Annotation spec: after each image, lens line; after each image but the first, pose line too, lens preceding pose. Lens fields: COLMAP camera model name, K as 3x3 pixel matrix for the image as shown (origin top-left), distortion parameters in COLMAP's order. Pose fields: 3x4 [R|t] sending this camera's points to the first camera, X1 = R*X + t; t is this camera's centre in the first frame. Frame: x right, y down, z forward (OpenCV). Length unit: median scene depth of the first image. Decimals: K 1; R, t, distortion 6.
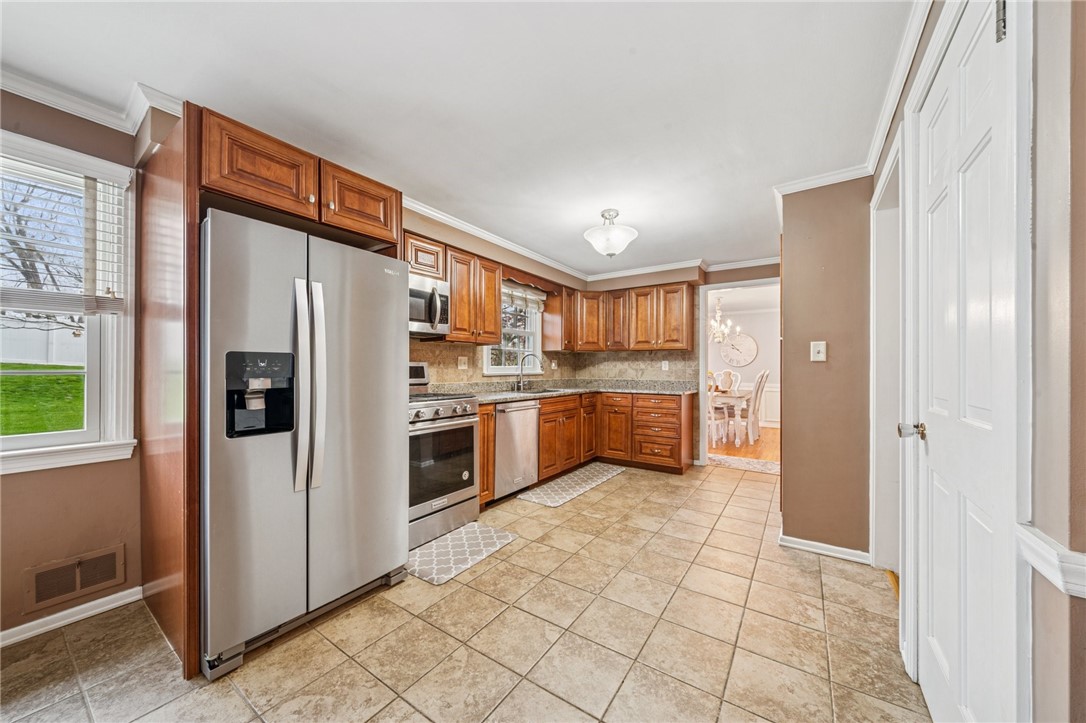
lens RADIAL K [[389.1, 0, 547.8], [0, 389.1, 365.1], [0, 0, 1]] dist [-0.000851, -0.000172]
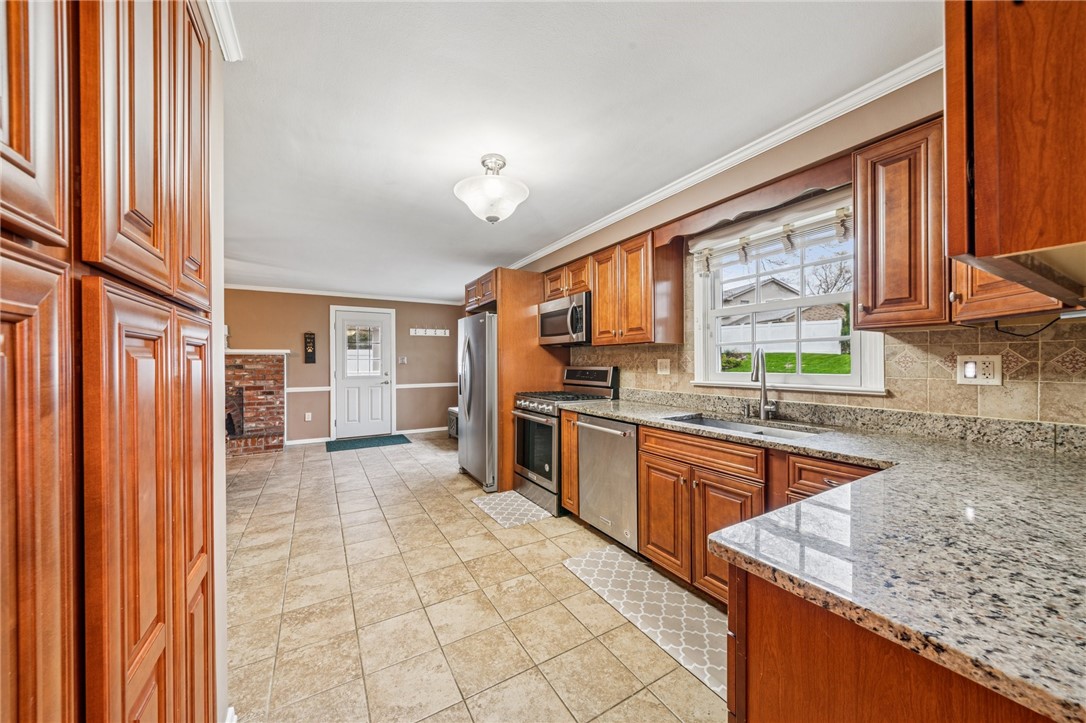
lens RADIAL K [[389.1, 0, 537.4], [0, 389.1, 361.8], [0, 0, 1]] dist [-0.000851, -0.000172]
pose [[-0.455824, 0.000876, -0.890069, 0.626479], [0.013252, 0.999895, -0.005803, -0.015114], [0.889971, -0.014440, -0.455788, 1.154932]]
